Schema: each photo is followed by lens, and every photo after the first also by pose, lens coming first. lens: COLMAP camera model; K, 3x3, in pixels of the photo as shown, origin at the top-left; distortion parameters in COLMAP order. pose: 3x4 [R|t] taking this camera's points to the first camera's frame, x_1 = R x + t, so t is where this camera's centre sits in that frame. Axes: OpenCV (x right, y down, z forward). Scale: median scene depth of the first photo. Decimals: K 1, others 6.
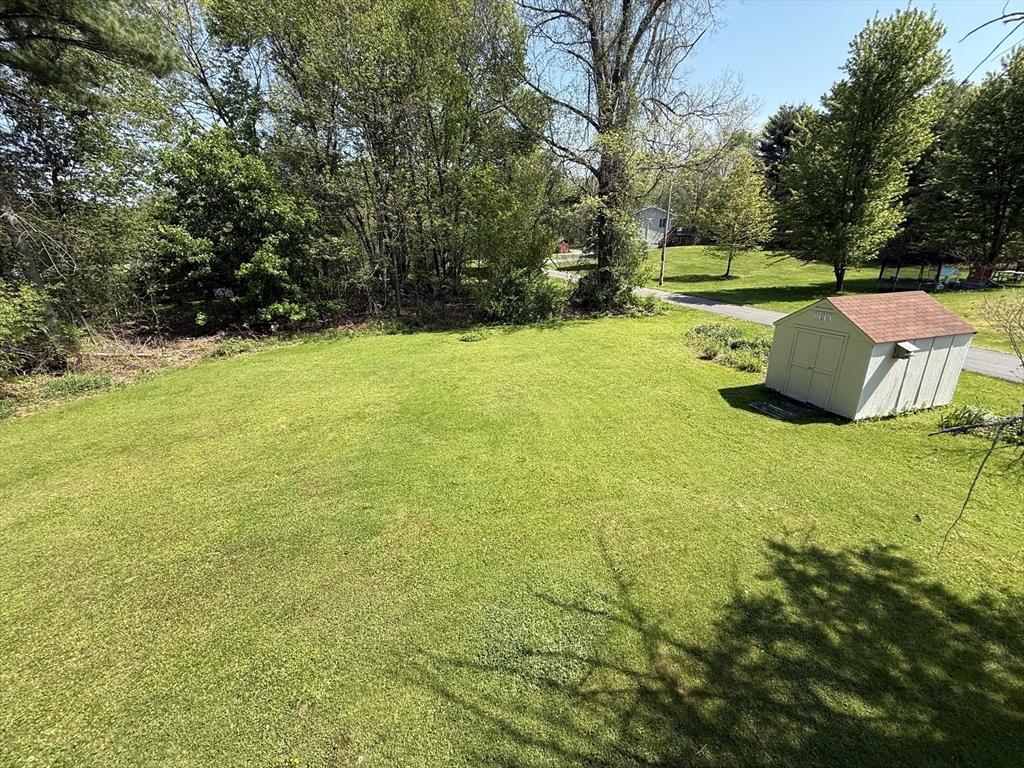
lens RADIAL K [[409.2, 0, 512.0], [0, 409.2, 384.0], [0, 0, 1]] dist [-0.001560, -0.000240]
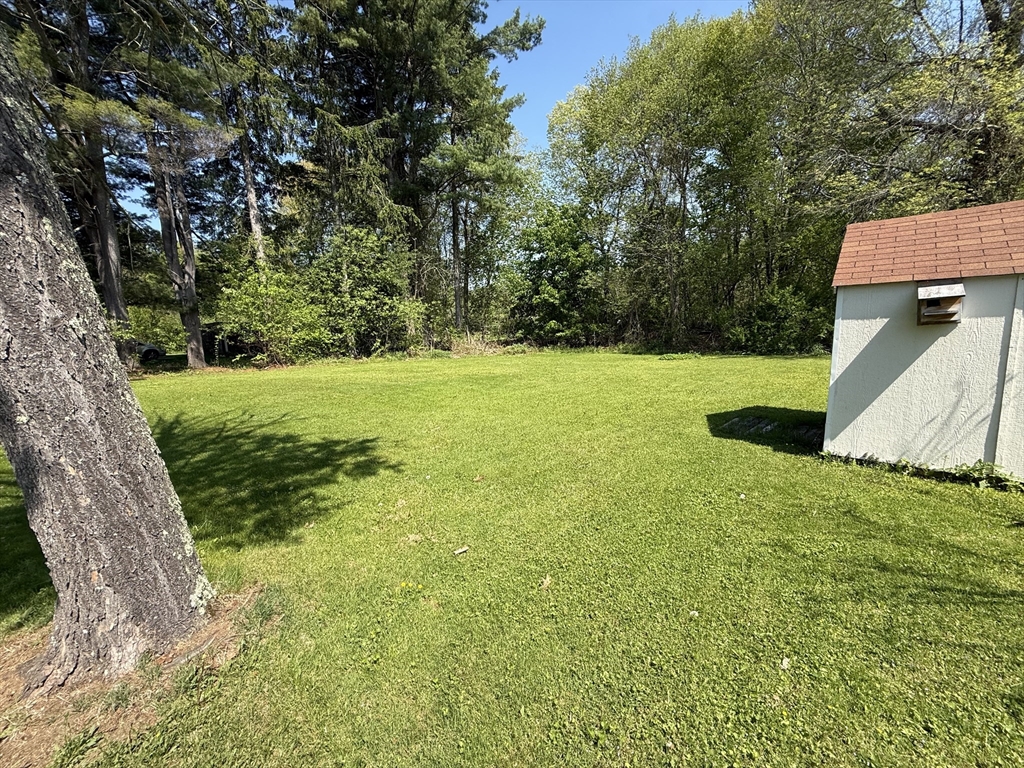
lens RADIAL K [[409.2, 0, 512.0], [0, 409.2, 384.0], [0, 0, 1]] dist [-0.001560, -0.000240]
pose [[0.543176, 0.123295, -0.830517, 1.743014], [-0.246638, 0.968951, -0.017460, 0.183300], [0.802577, 0.214320, 0.556720, 0.679897]]
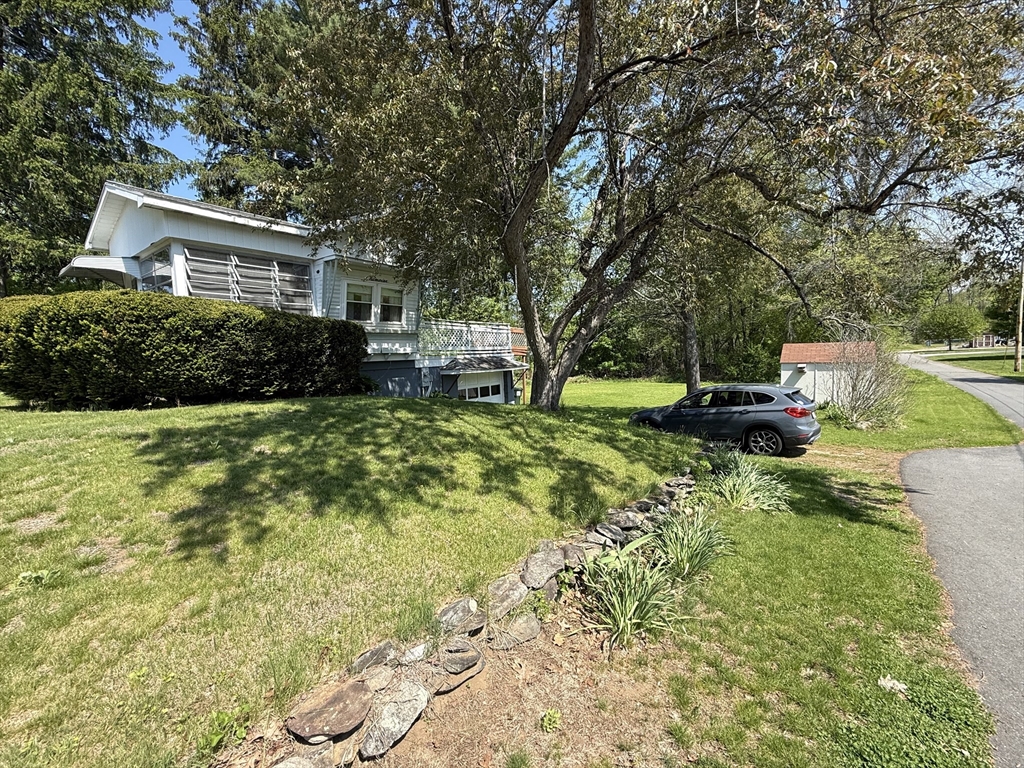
lens RADIAL K [[409.2, 0, 512.0], [0, 409.2, 384.0], [0, 0, 1]] dist [-0.001560, -0.000240]
pose [[0.590909, 0.066674, -0.803978, 2.774691], [-0.251772, 0.962045, -0.105265, 0.879190], [0.766444, 0.264621, 0.585268, -1.930407]]
